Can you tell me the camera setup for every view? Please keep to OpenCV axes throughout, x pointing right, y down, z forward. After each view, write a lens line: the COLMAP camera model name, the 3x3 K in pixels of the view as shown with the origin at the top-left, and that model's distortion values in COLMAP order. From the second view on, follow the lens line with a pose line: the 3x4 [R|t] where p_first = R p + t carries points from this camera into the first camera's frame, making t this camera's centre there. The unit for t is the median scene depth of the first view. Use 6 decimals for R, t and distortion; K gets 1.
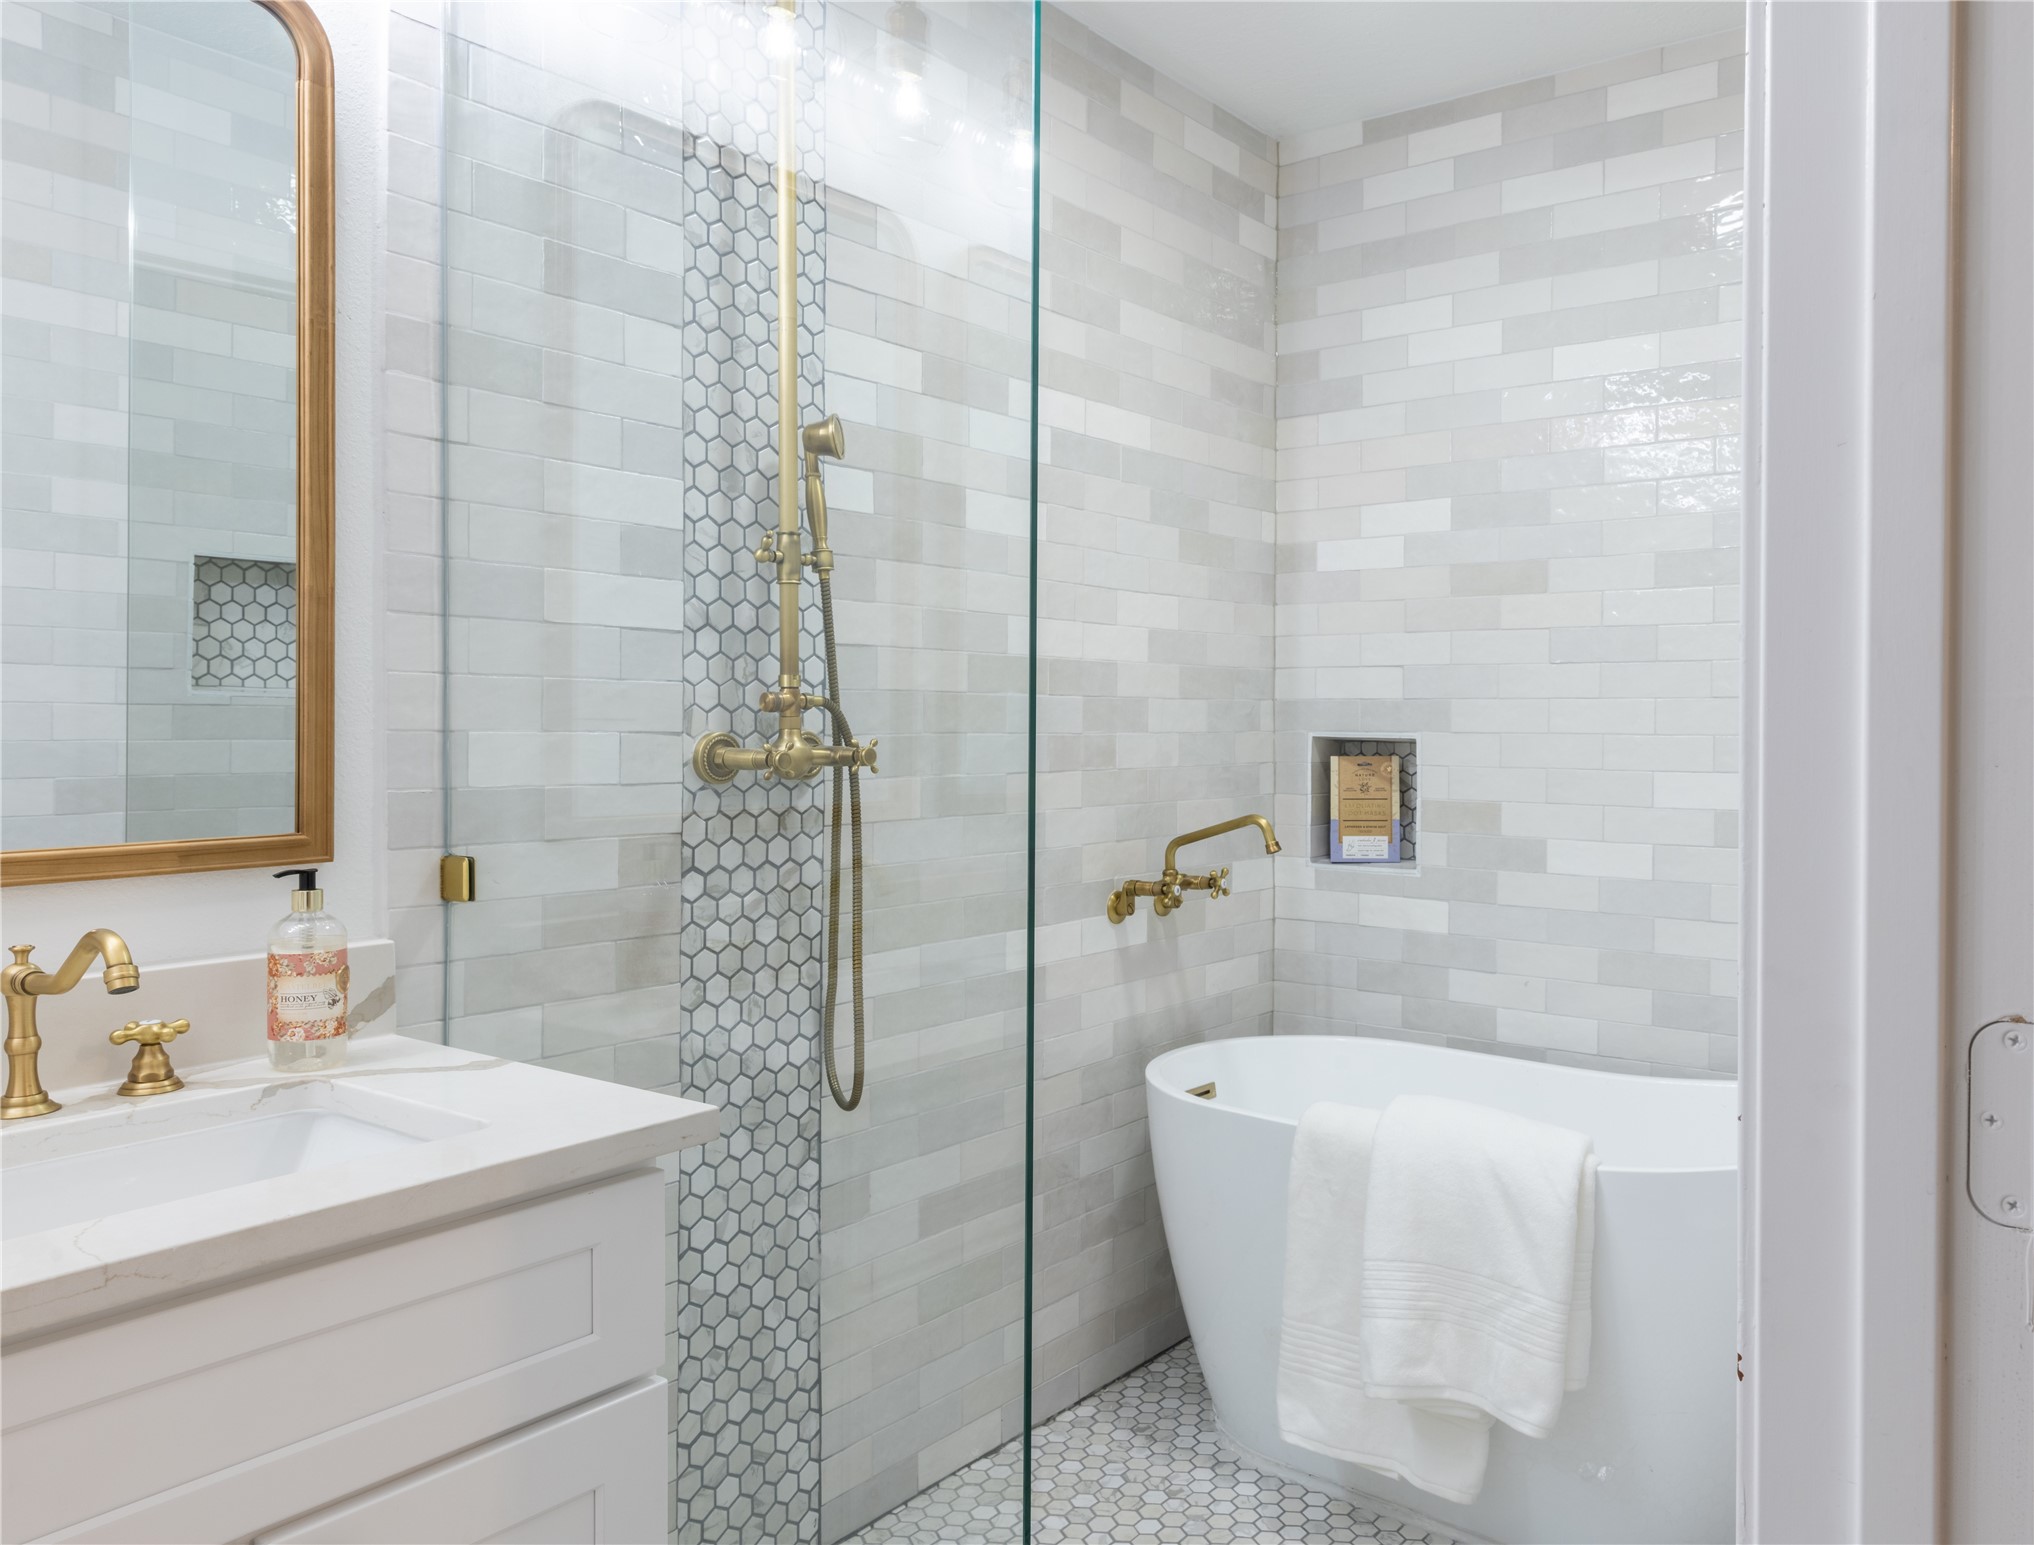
lens RADIAL K [[1540.5, 0, 1018.2], [0, 1540.5, 773.7], [0, 0, 1]] dist [0.001565, -0.003160]
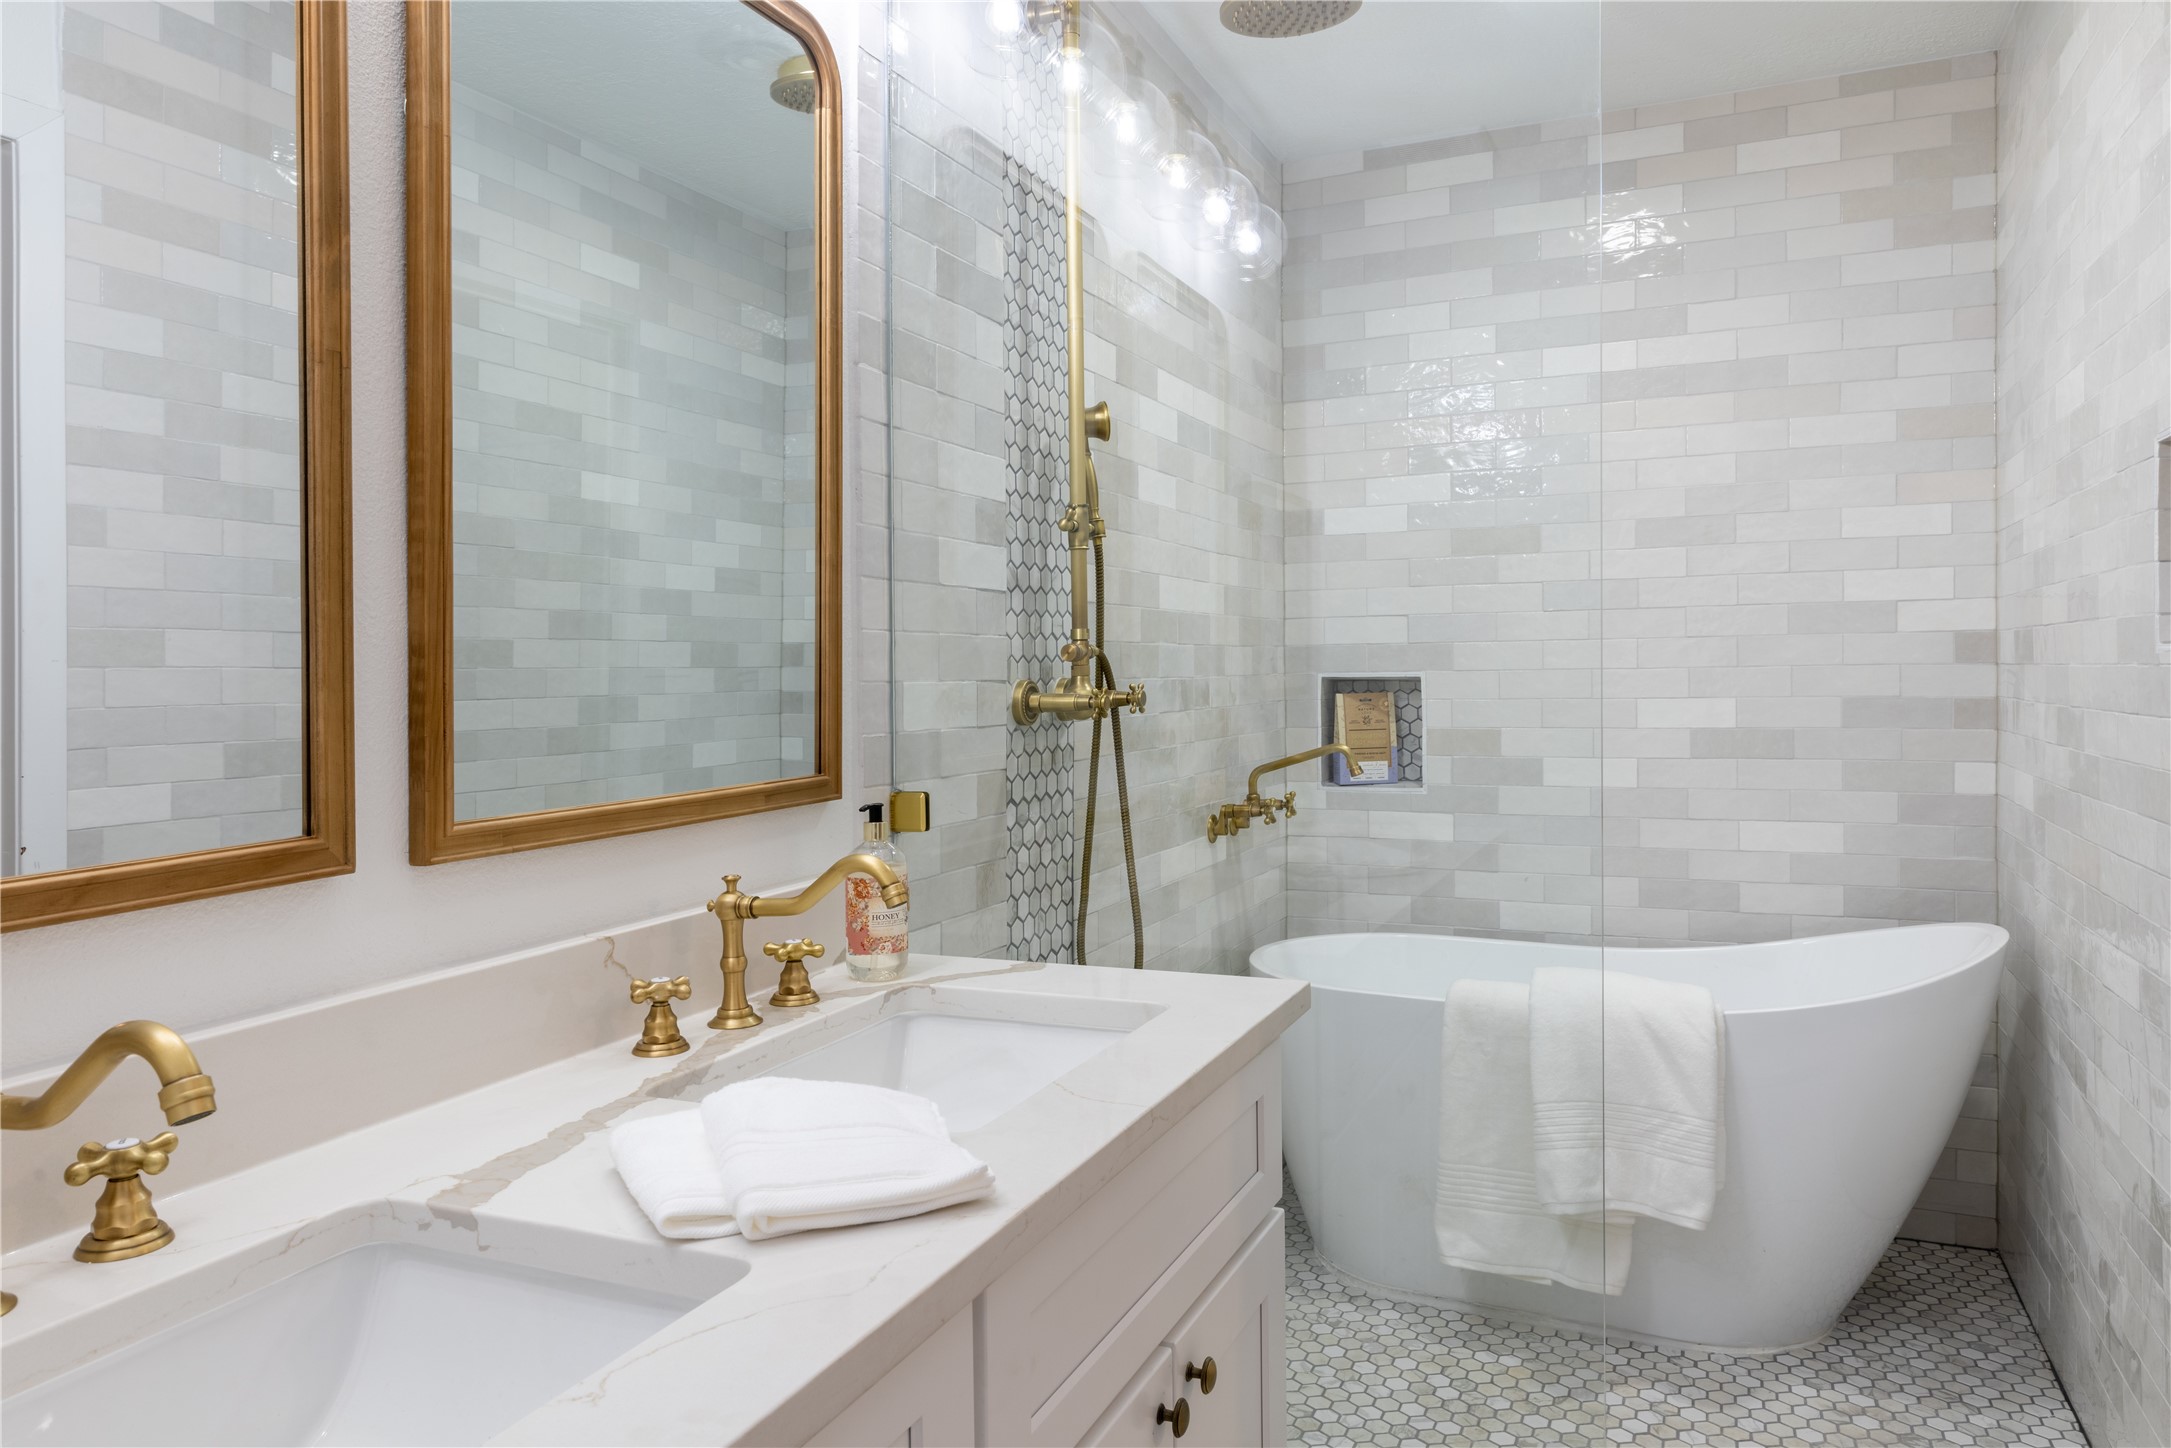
lens RADIAL K [[1445.4, 0, 1084.0], [0, 1445.4, 707.8], [0, 0, 1]] dist [-0.000781, 0.004927]
pose [[0.980230, -0.025273, 0.196239, -0.309287], [0.026964, 0.999619, -0.005951, 0.000967], [-0.196014, 0.011124, 0.980538, -0.046404]]
